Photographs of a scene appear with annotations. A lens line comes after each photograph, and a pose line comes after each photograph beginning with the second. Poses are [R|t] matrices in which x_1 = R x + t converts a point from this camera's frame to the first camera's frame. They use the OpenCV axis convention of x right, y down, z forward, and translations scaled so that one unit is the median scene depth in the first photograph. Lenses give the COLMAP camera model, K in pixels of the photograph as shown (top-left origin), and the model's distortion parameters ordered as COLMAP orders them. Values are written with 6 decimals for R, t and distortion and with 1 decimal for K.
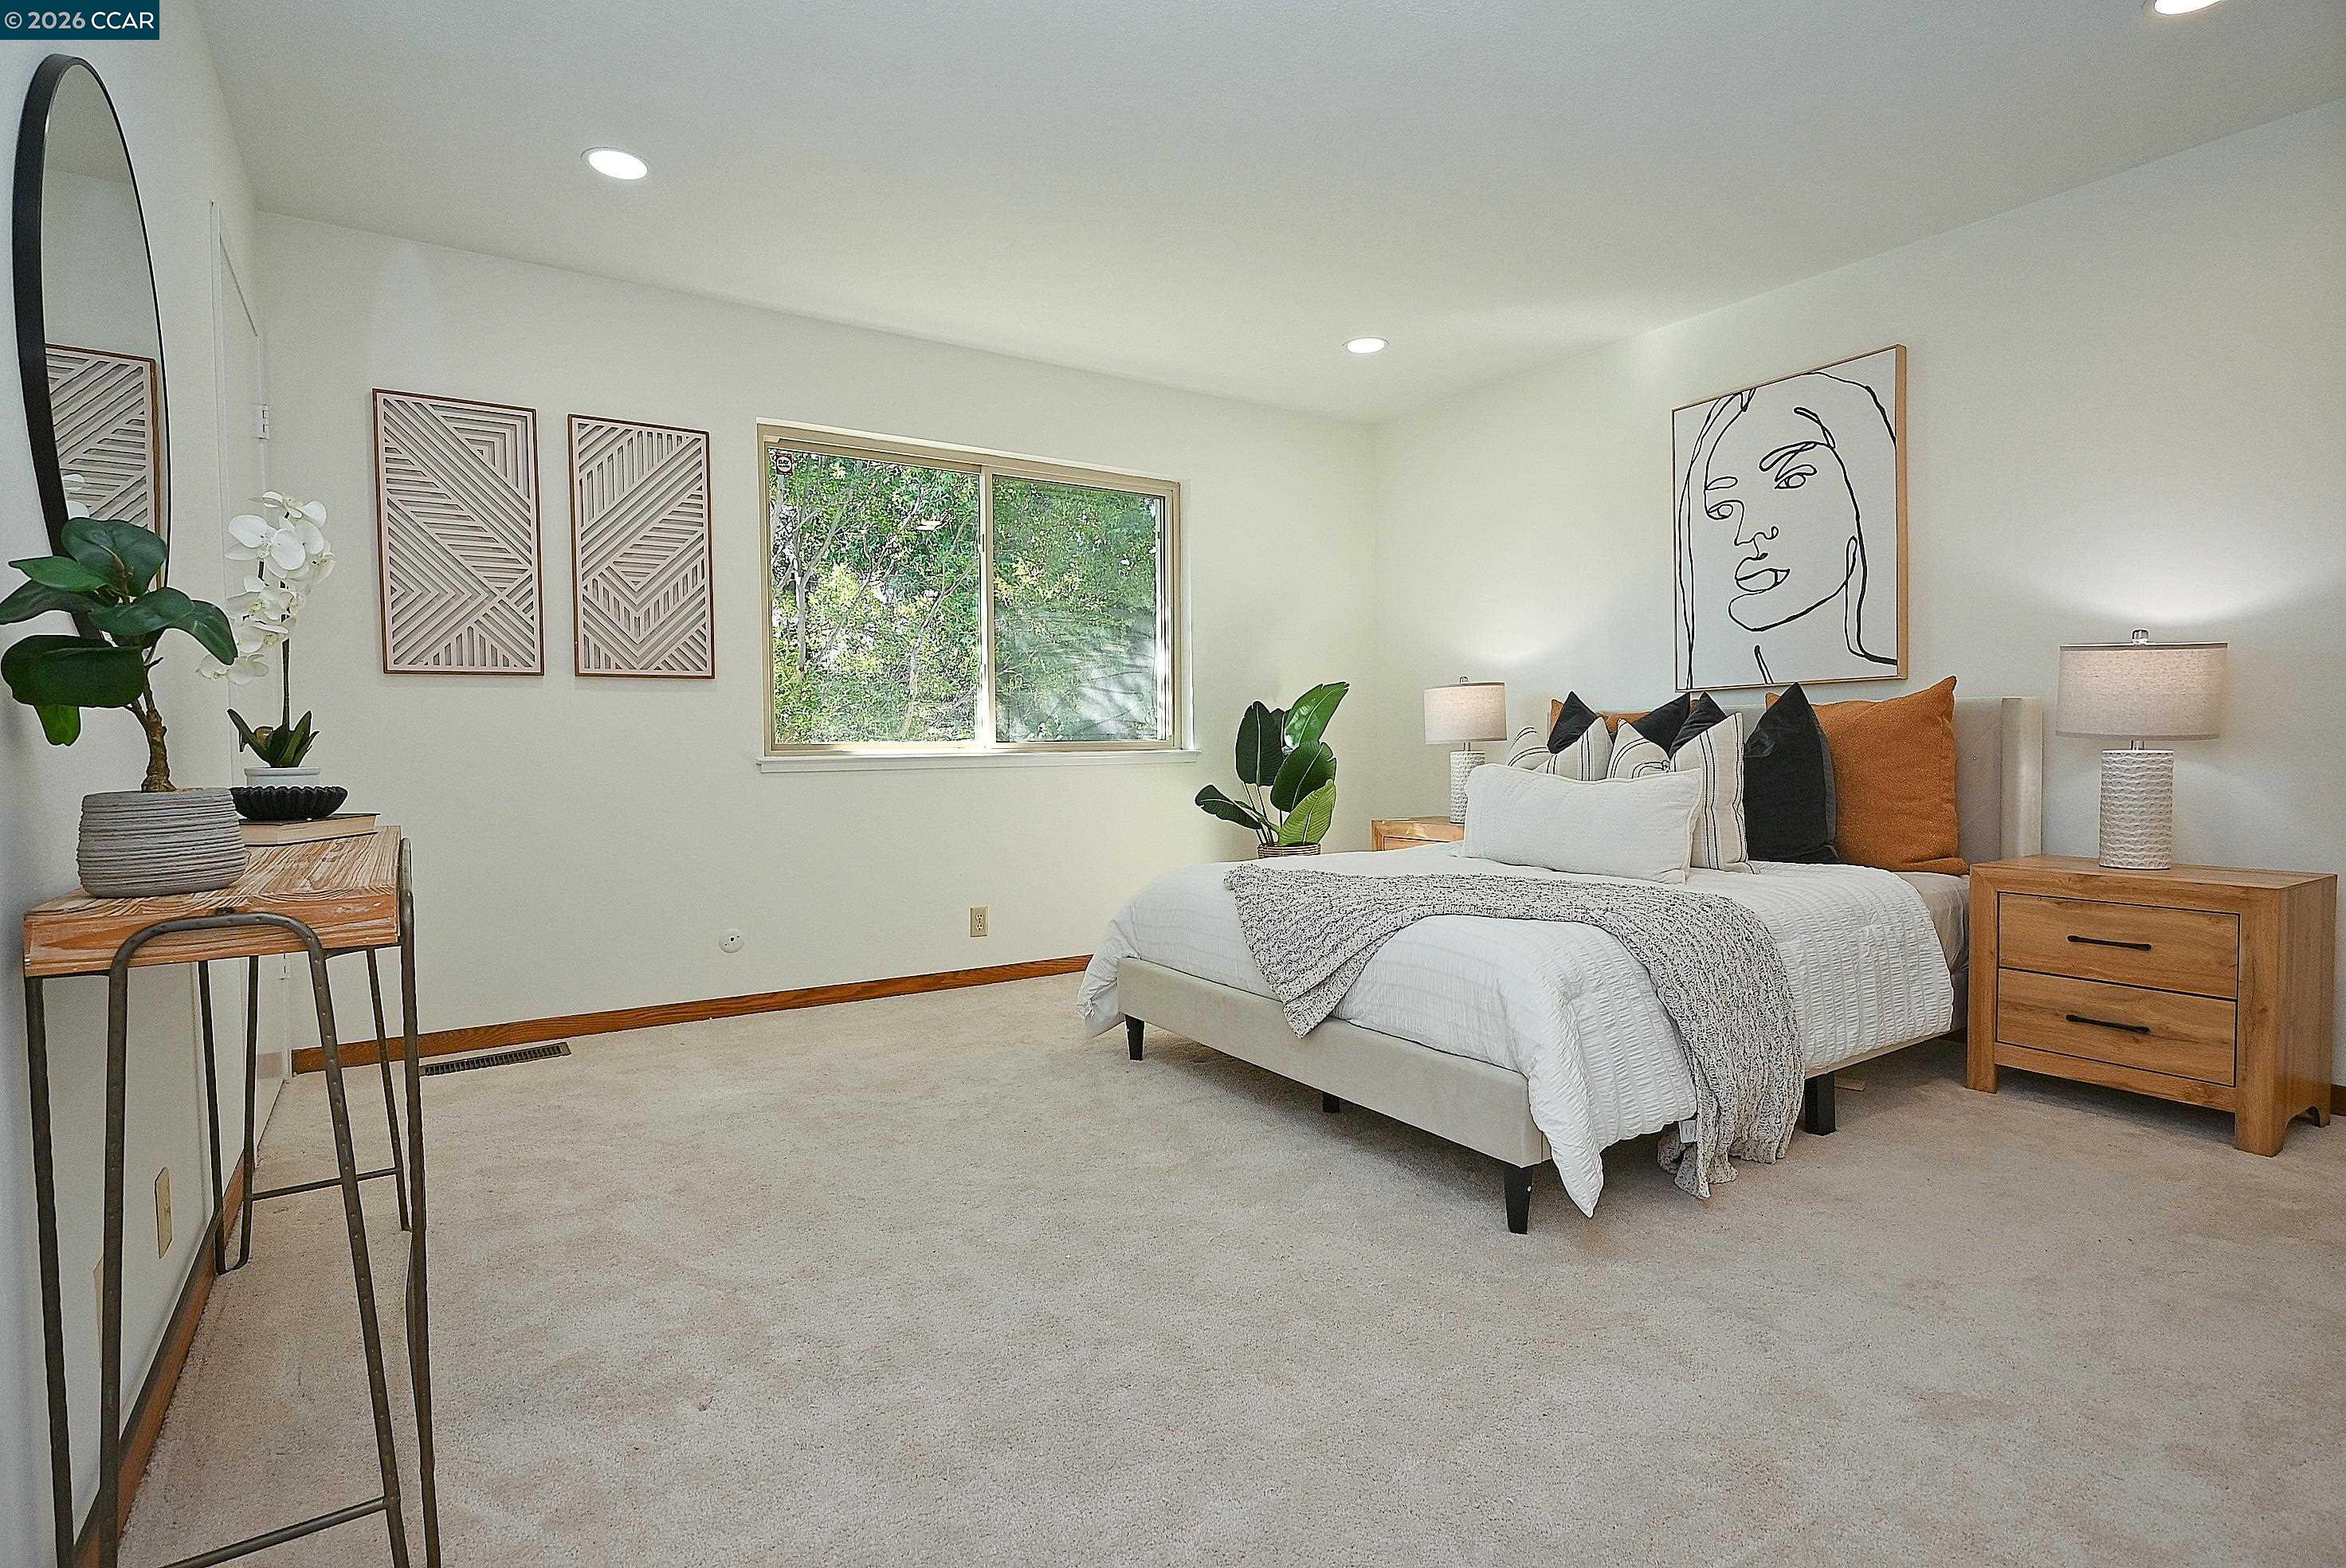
lens RADIAL K [[1172.8, 0, 1173.0], [0, 1172.8, 784.0], [0, 0, 1]] dist [-0.003146, 0.000936]
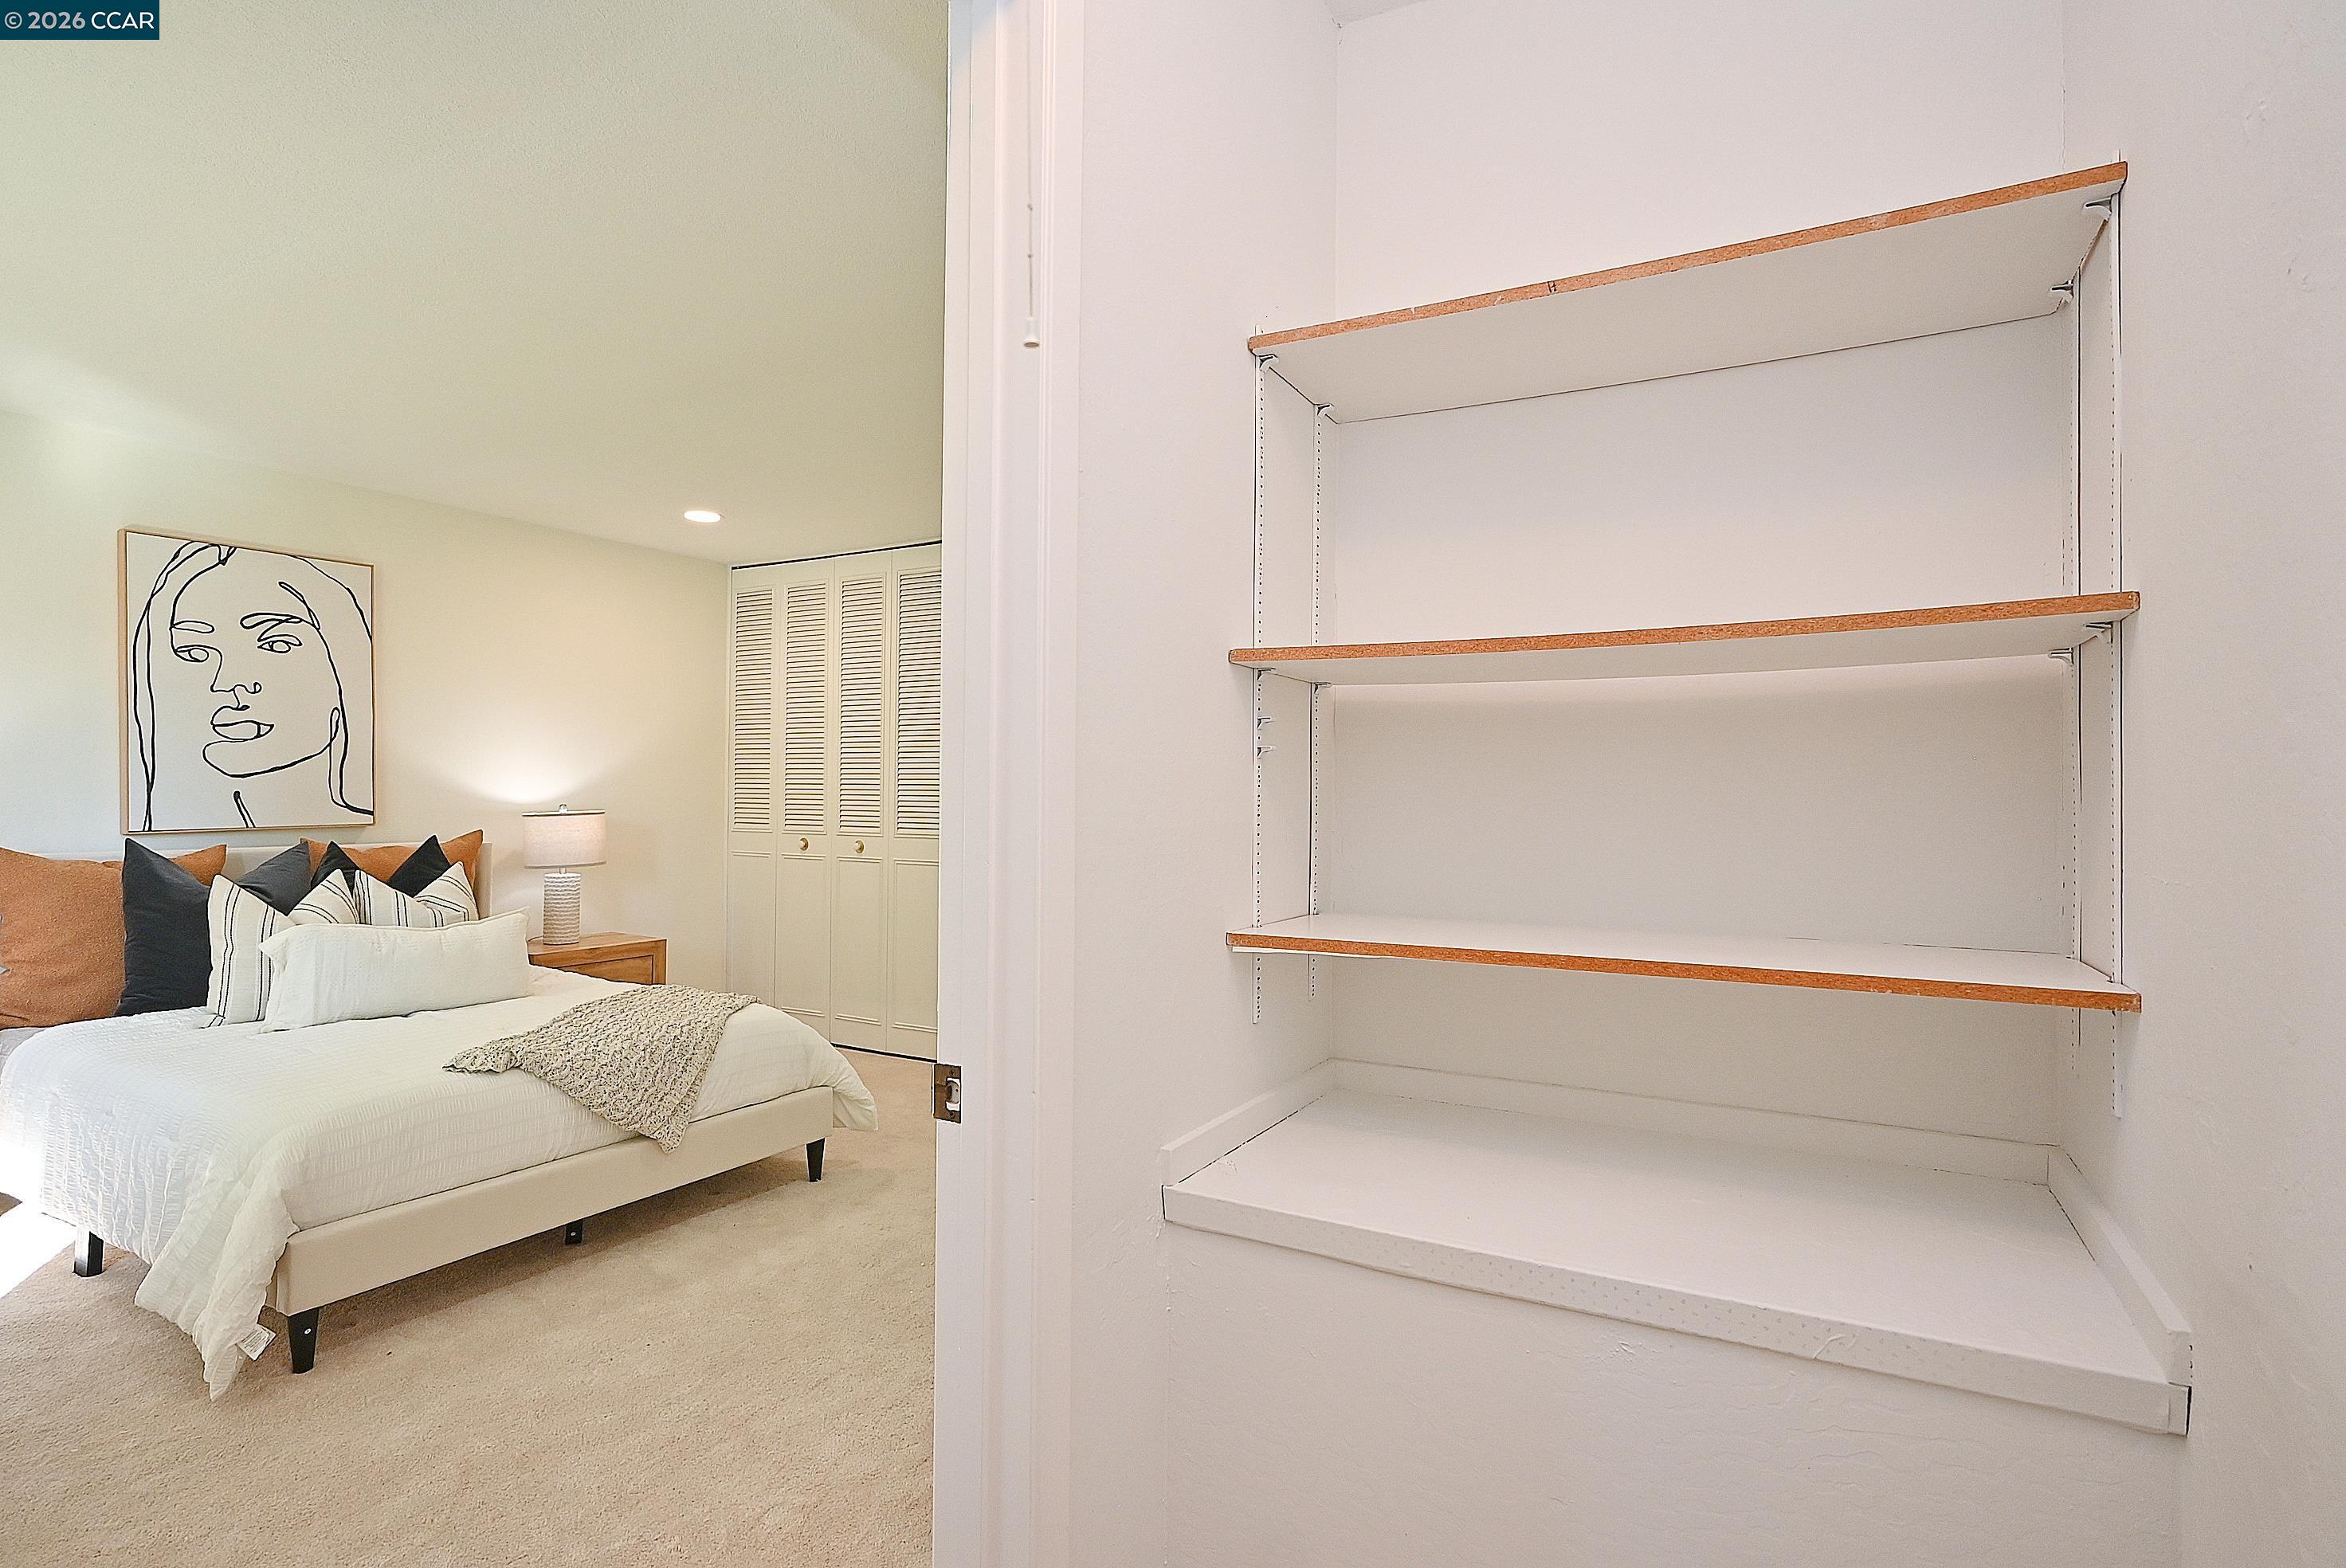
lens RADIAL K [[1162.5, 0, 1174.8], [0, 1162.5, 782.6], [0, 0, 1]] dist [-0.004356, 0.001294]
pose [[-0.456967, 0.017251, 0.889316, -0.828885], [0.029514, 0.999555, -0.004224, -0.098785], [-0.888994, 0.024317, -0.457273, 0.744296]]
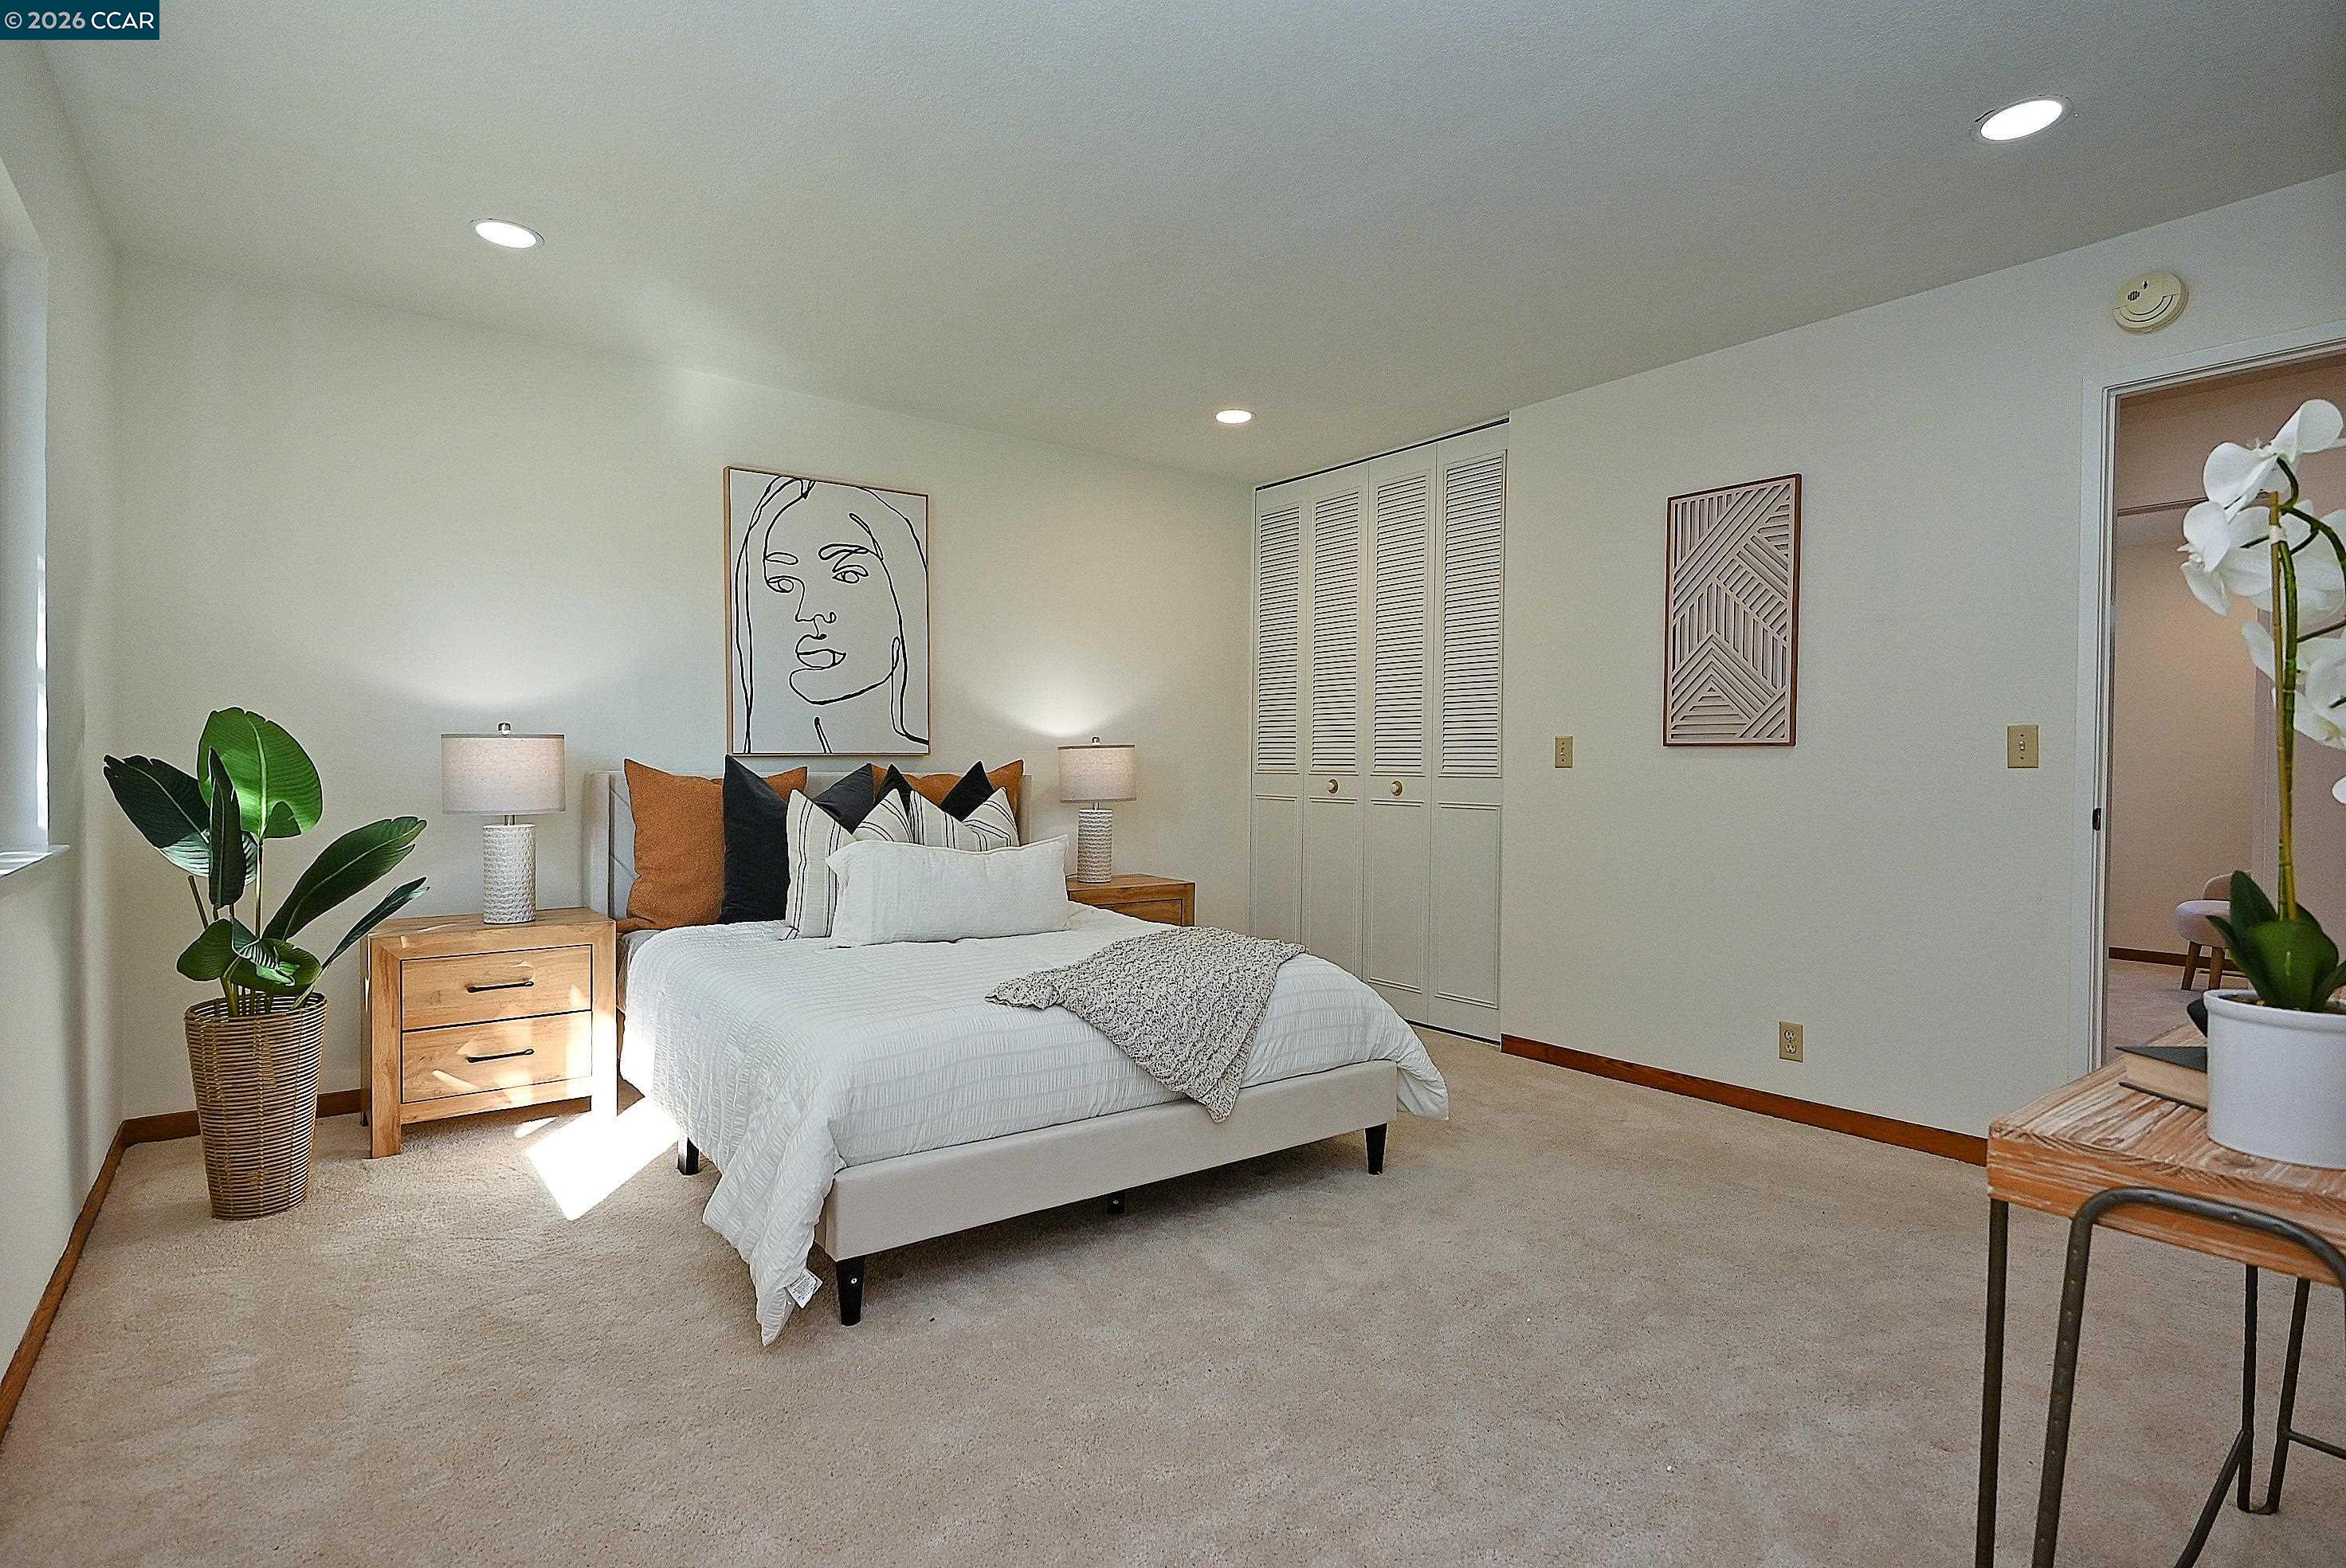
lens RADIAL K [[1162.5, 0, 1174.8], [0, 1162.5, 782.6], [0, 0, 1]] dist [-0.004356, 0.001294]
pose [[-0.068357, -0.002340, 0.997658, -0.613201], [0.024942, 0.999681, 0.004054, -0.054955], [-0.997349, 0.025160, -0.068276, 0.760739]]
